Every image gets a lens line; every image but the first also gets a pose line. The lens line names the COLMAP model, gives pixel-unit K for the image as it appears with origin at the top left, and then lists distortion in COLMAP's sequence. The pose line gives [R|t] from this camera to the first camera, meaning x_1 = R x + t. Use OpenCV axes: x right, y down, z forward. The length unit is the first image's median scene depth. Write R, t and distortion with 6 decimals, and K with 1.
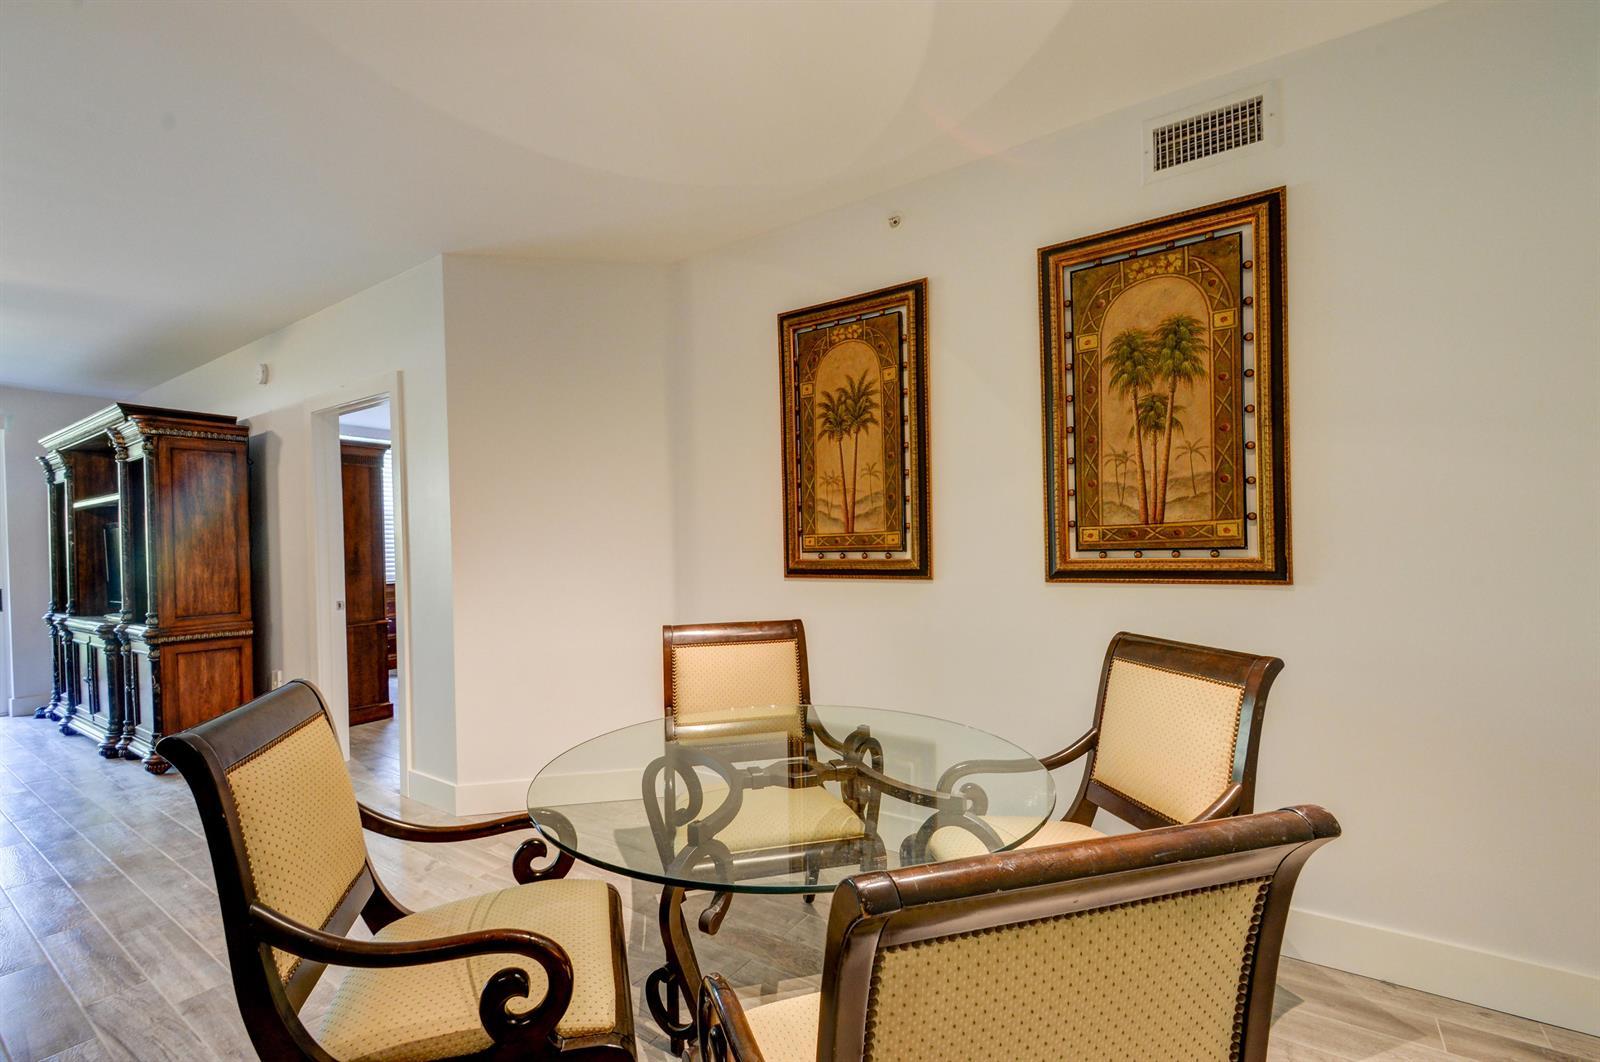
lens RADIAL K [[705.4, 0, 774.3], [0, 705.4, 554.3], [0, 0, 1]] dist [0.026270, -0.018104]
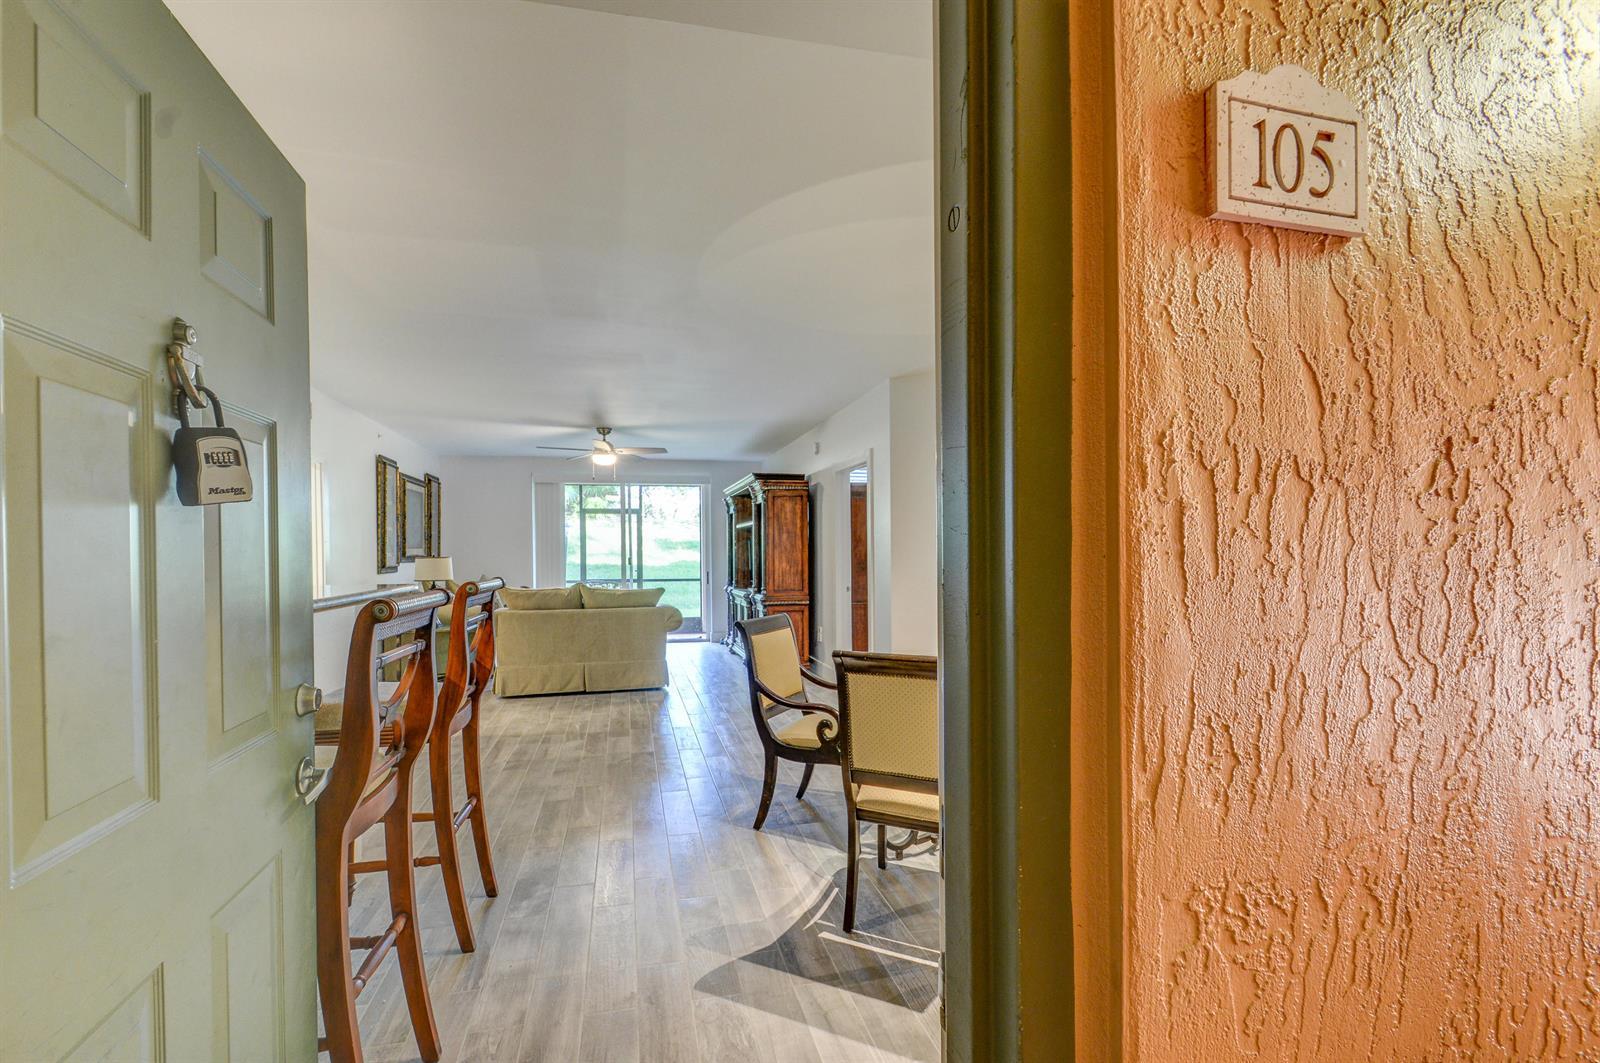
lens RADIAL K [[705.4, 0, 774.3], [0, 705.4, 554.8], [0, 0, 1]] dist [0.026270, -0.018104]
pose [[0.738800, 0.016250, -0.673729, 0.329661], [-0.013841, 0.999864, 0.008939, -0.017286], [0.673783, 0.002721, 0.738925, -0.289245]]
